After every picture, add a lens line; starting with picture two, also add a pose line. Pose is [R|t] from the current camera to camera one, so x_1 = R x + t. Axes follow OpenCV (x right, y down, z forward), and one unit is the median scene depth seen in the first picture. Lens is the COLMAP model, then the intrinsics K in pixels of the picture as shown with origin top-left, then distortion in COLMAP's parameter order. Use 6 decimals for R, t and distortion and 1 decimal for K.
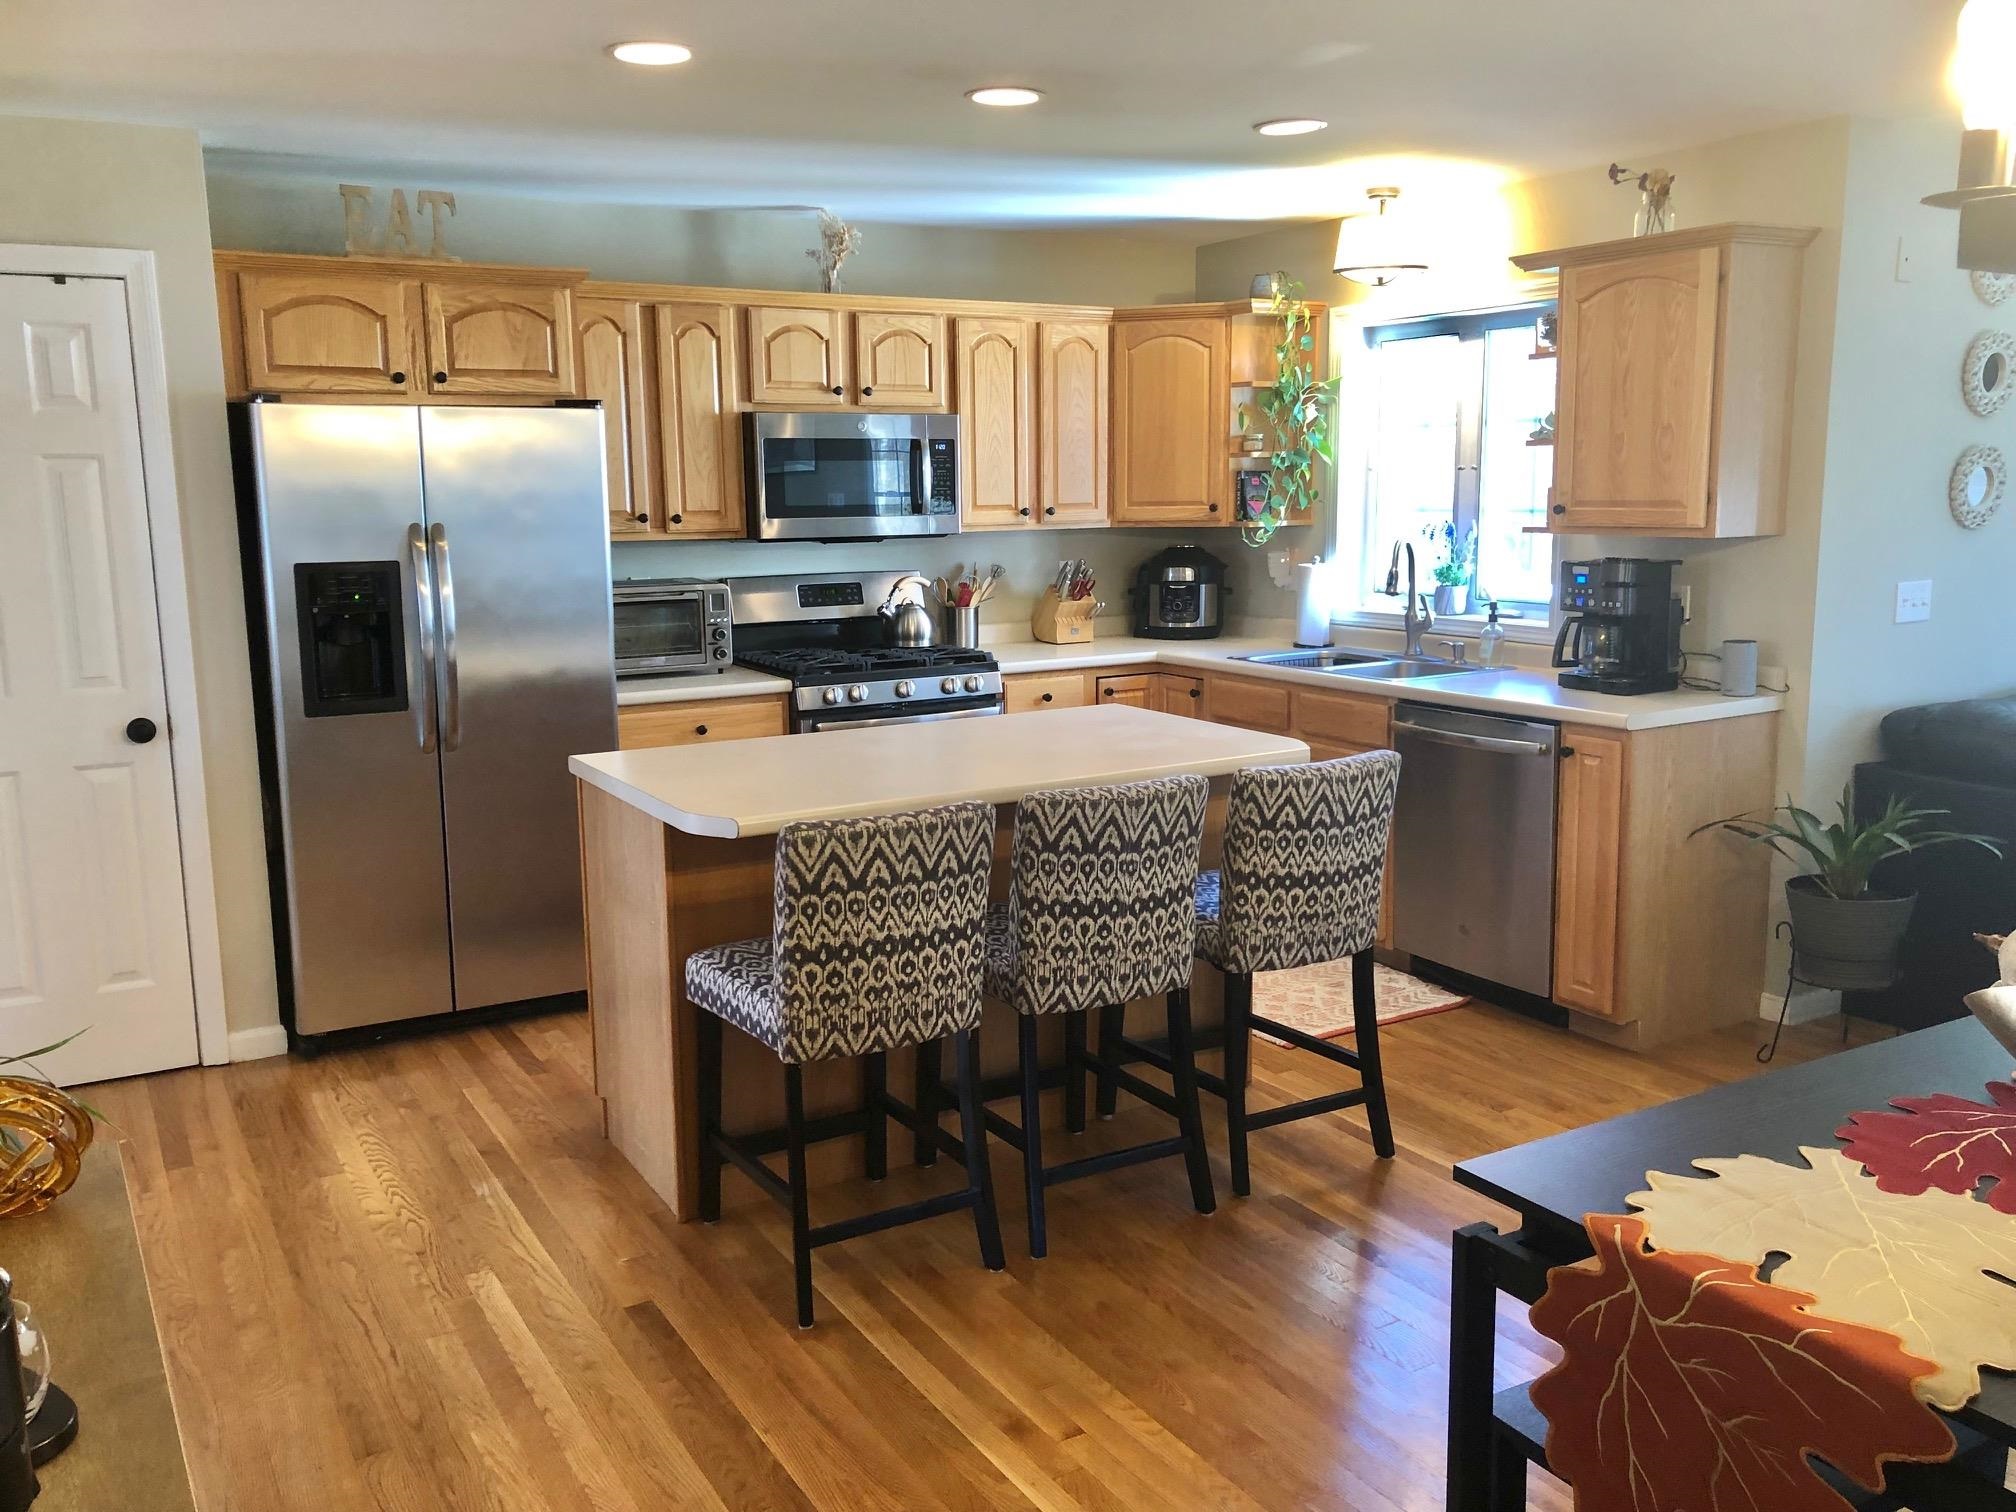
lens RADIAL K [[1640.2, 0, 1014.8], [0, 1640.2, 763.5], [0, 0, 1]] dist [0.029224, -0.038255]
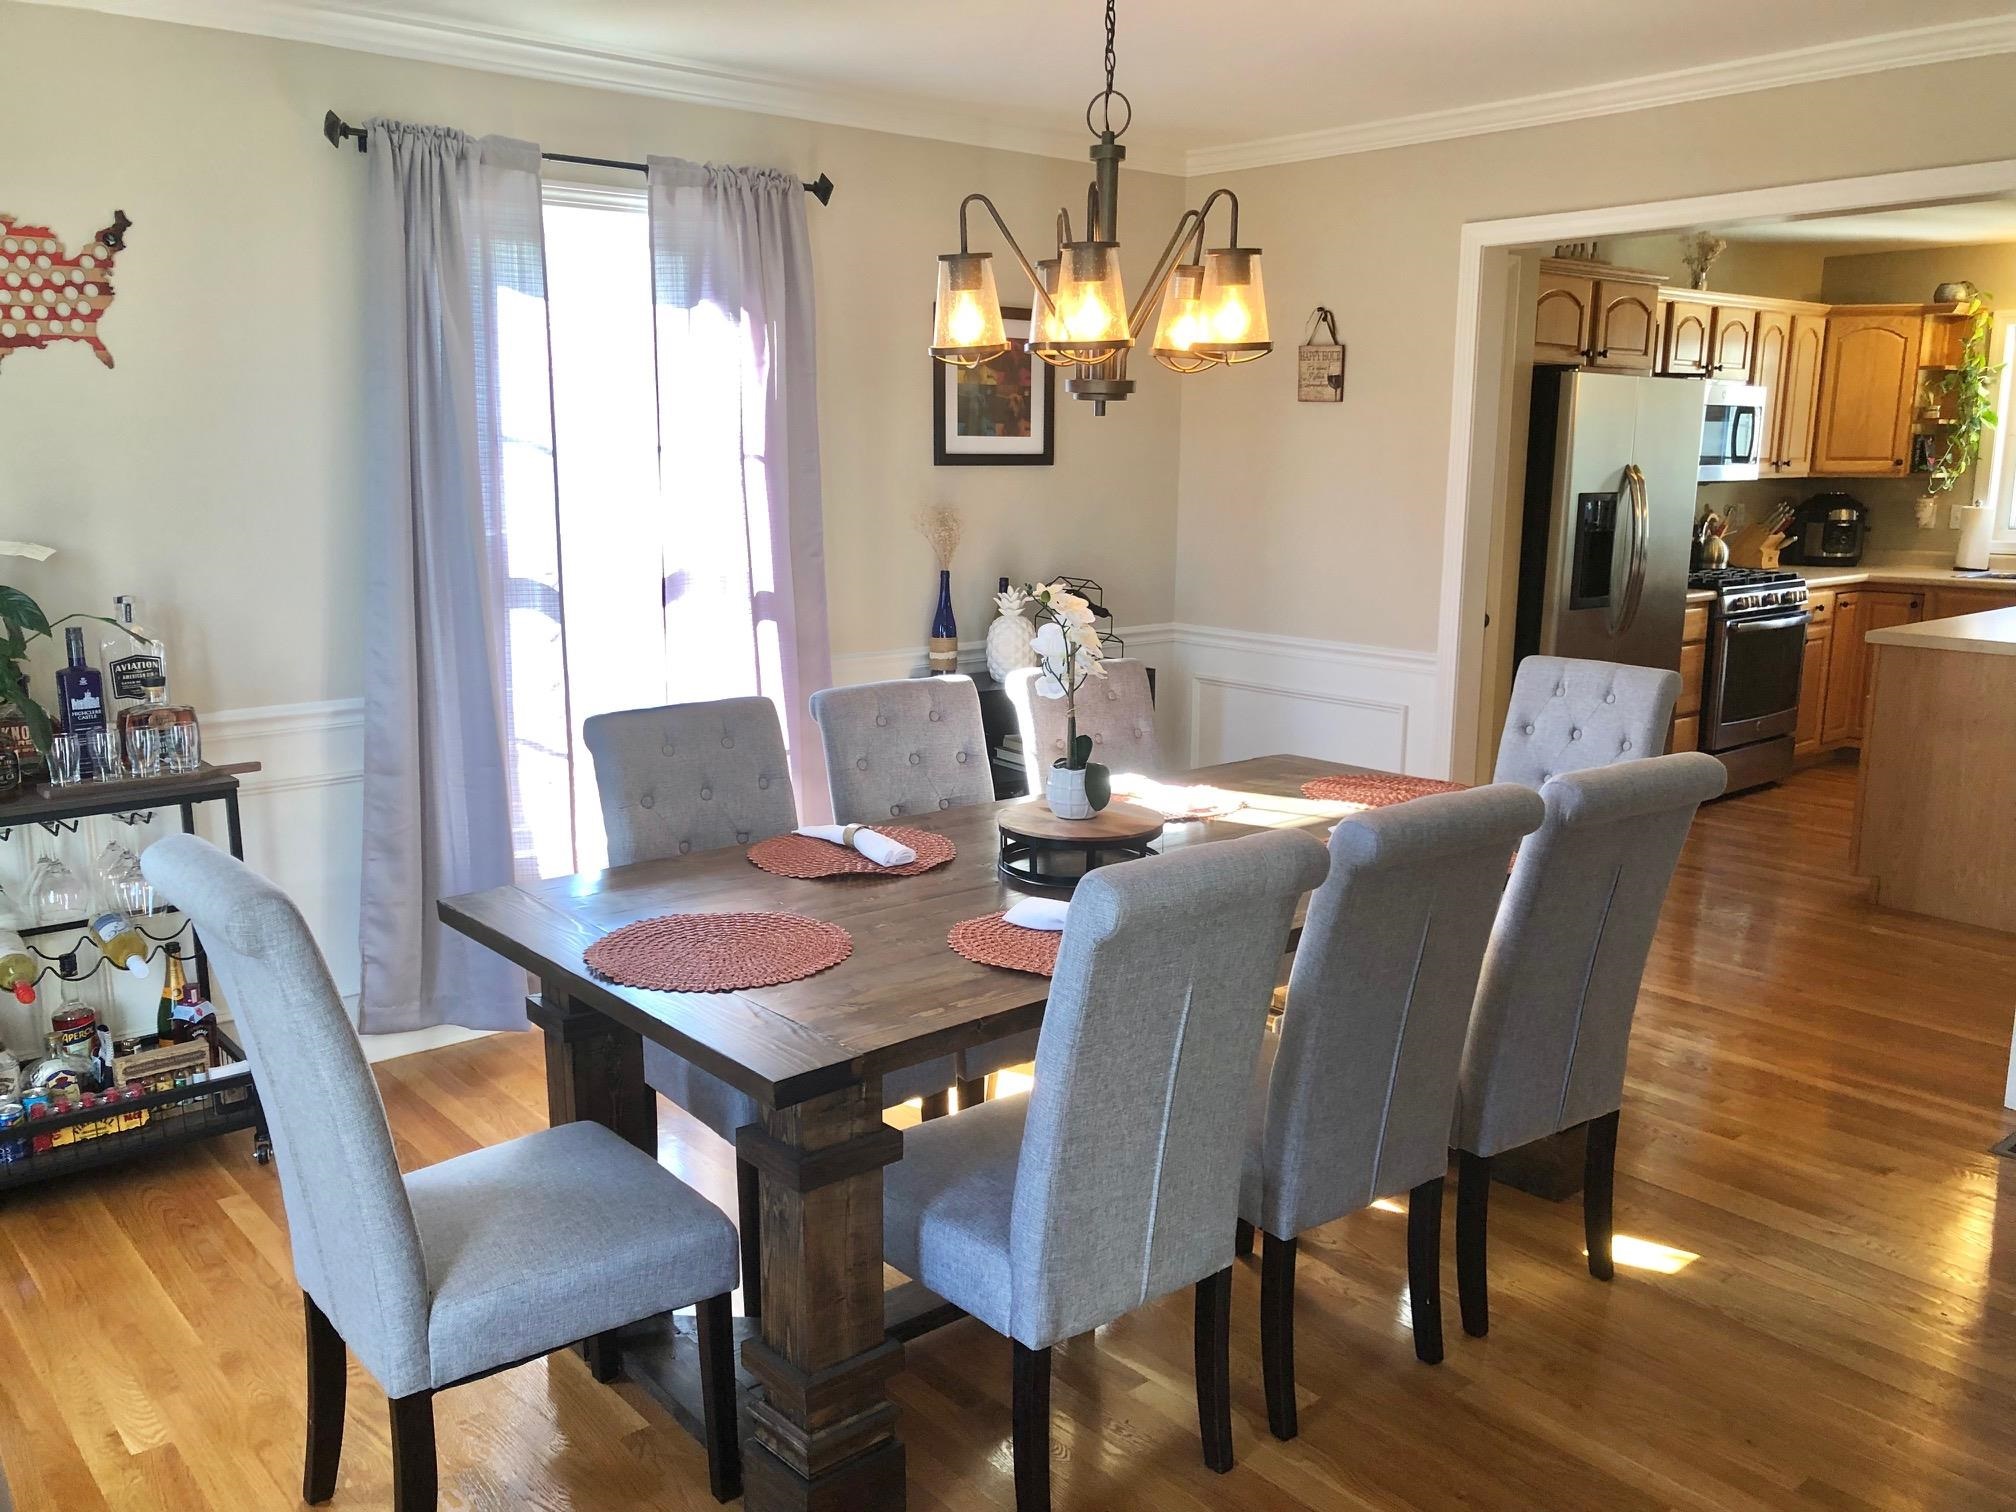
lens RADIAL K [[1640.2, 0, 1005.4], [0, 1640.2, 769.9], [0, 0, 1]] dist [0.029224, -0.038255]
pose [[0.985096, -0.014804, 0.171365, -0.910259], [0.009758, 0.999495, 0.030247, 0.045402], [-0.171726, -0.028124, 0.984743, -0.188463]]
